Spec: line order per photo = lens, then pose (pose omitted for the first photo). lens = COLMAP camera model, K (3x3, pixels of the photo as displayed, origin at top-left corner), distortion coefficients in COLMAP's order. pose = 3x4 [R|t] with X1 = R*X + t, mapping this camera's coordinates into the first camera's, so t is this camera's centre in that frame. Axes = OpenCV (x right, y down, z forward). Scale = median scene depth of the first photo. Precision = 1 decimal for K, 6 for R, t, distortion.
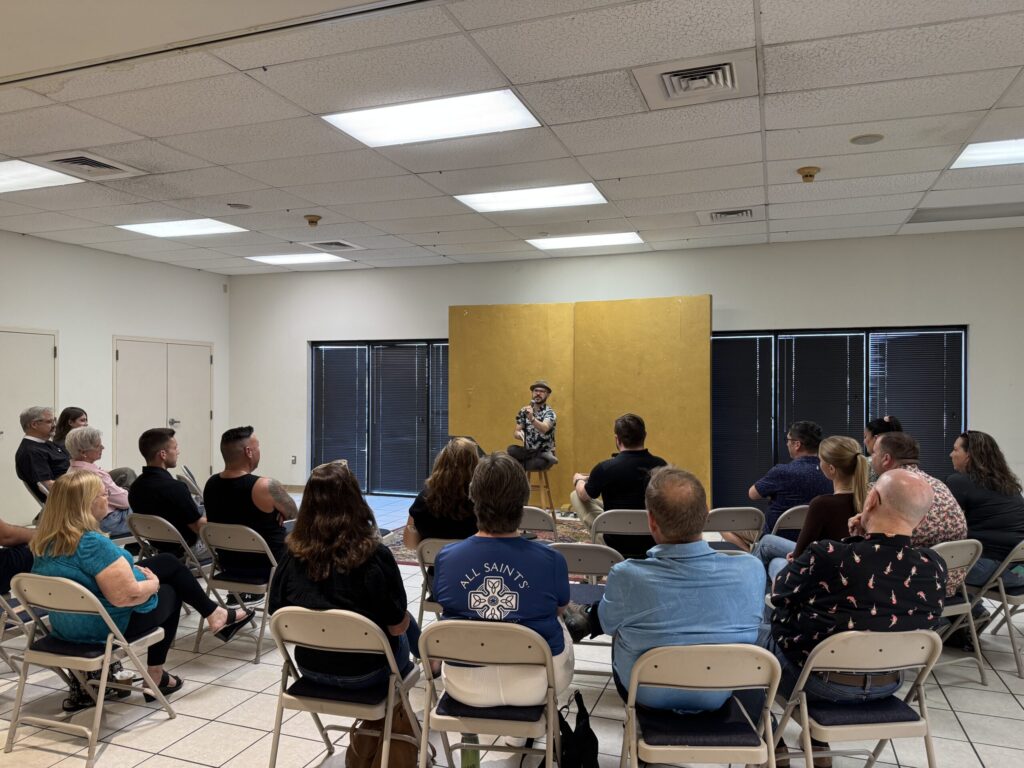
lens RADIAL K [[718.3, 0, 512.0], [0, 718.3, 384.0], [0, 0, 1]] dist [0.111354, -0.170537]
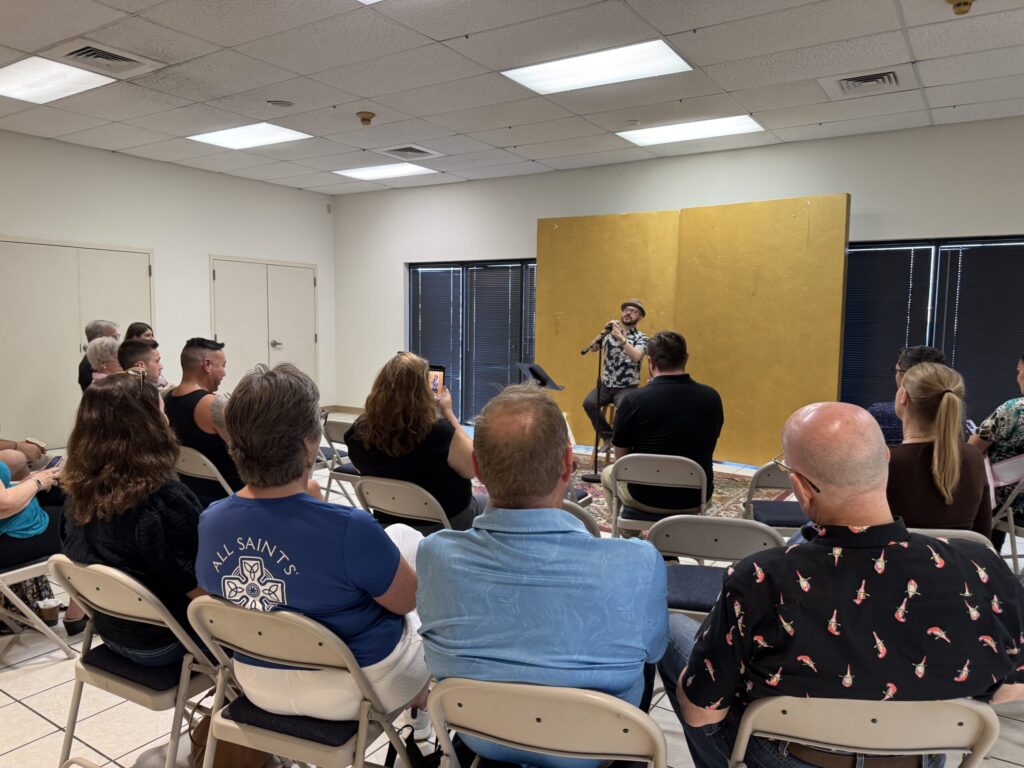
lens RADIAL K [[722.3, 0, 517.7], [0, 722.3, 381.5], [0, 0, 1]] dist [0.068160, -0.092988]
pose [[0.973700, 0.030858, -0.225734, 0.113604], [-0.011861, 0.996308, 0.085033, 0.018770], [0.227525, -0.080120, 0.970471, 0.130989]]
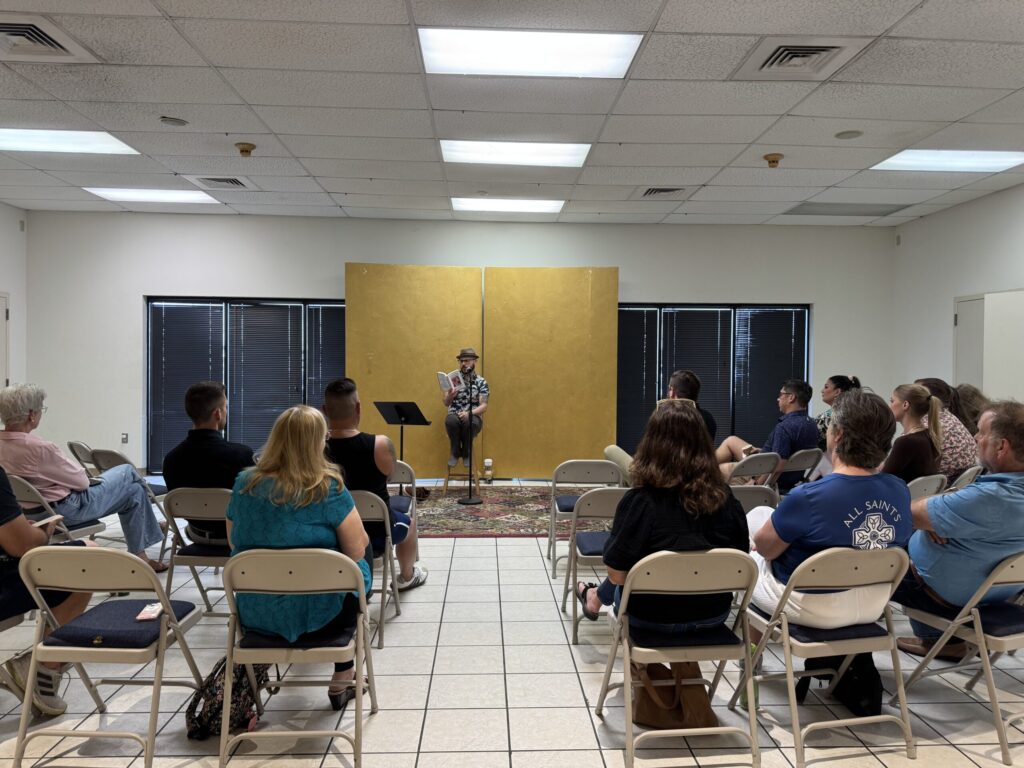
lens RADIAL K [[718.3, 0, 512.0], [0, 718.3, 384.0], [0, 0, 1]] dist [0.111354, -0.170537]
pose [[0.922057, -0.002344, 0.387048, -0.295288], [-0.008239, 0.999636, 0.025681, 0.023889], [-0.386967, -0.026868, 0.921702, 0.077262]]
